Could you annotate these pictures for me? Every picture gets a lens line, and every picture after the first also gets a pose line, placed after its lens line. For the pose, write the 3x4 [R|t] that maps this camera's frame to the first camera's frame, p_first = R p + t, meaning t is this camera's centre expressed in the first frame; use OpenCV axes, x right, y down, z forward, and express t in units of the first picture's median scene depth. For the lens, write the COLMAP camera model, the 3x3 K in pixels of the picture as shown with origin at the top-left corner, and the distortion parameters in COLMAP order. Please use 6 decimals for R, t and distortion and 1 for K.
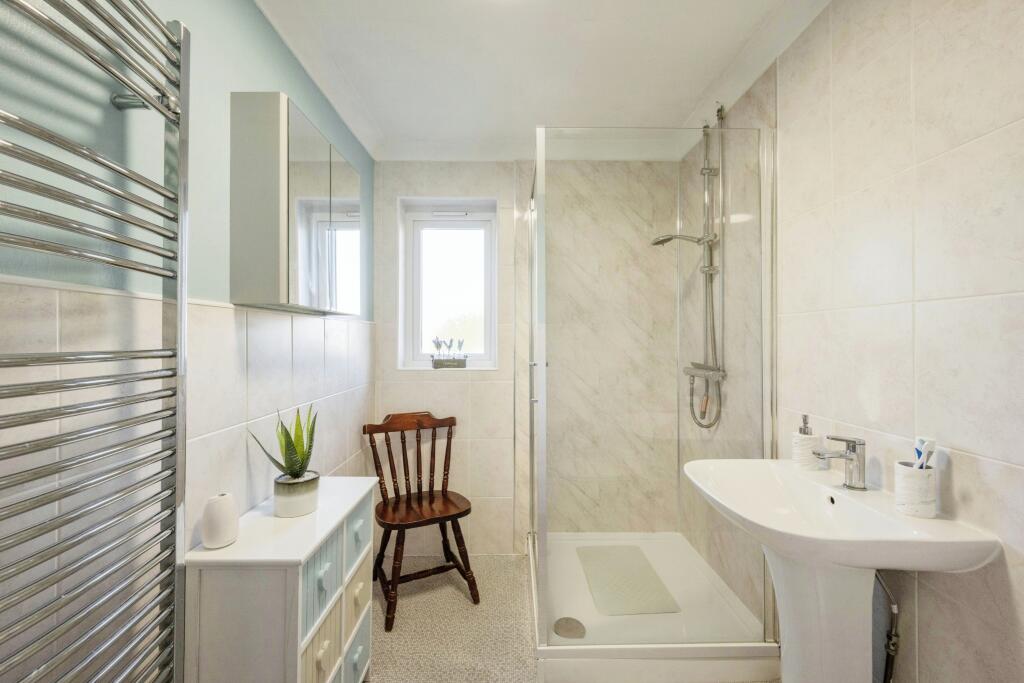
lens RADIAL K [[414.5, 0, 516.6], [0, 414.5, 337.9], [0, 0, 1]] dist [-0.000559, -0.000059]
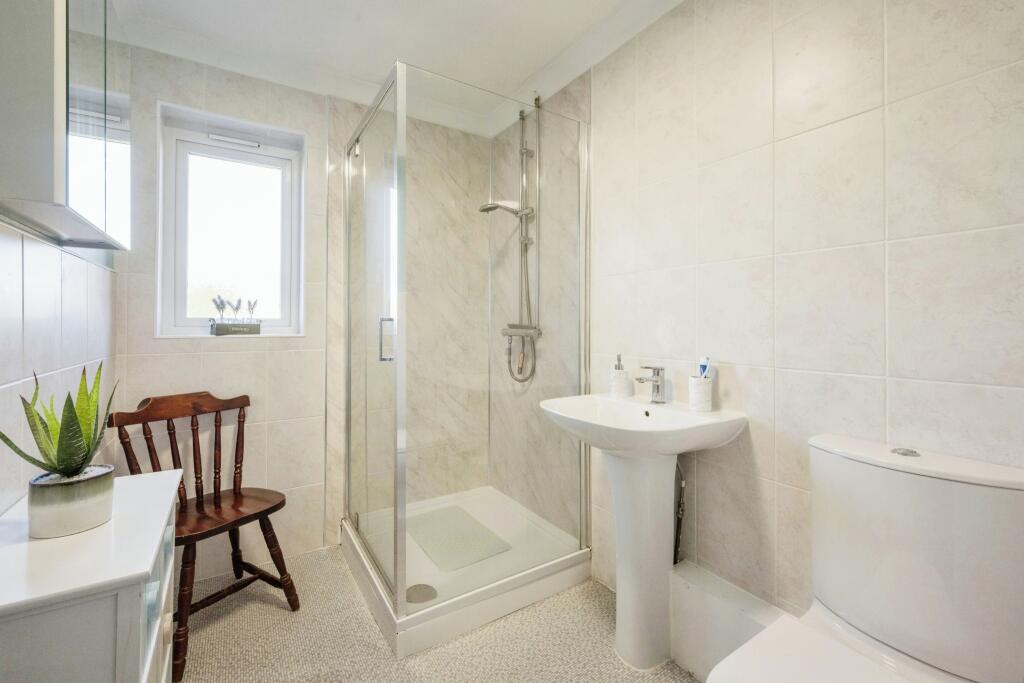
lens RADIAL K [[427.7, 0, 510.3], [0, 427.7, 321.4], [0, 0, 1]] dist [-0.000136, -0.000081]
pose [[0.854499, 0.001069, 0.519452, -0.168362], [-0.002432, 0.999995, 0.001942, 0.052229], [-0.519447, -0.002923, 0.854498, 0.035795]]
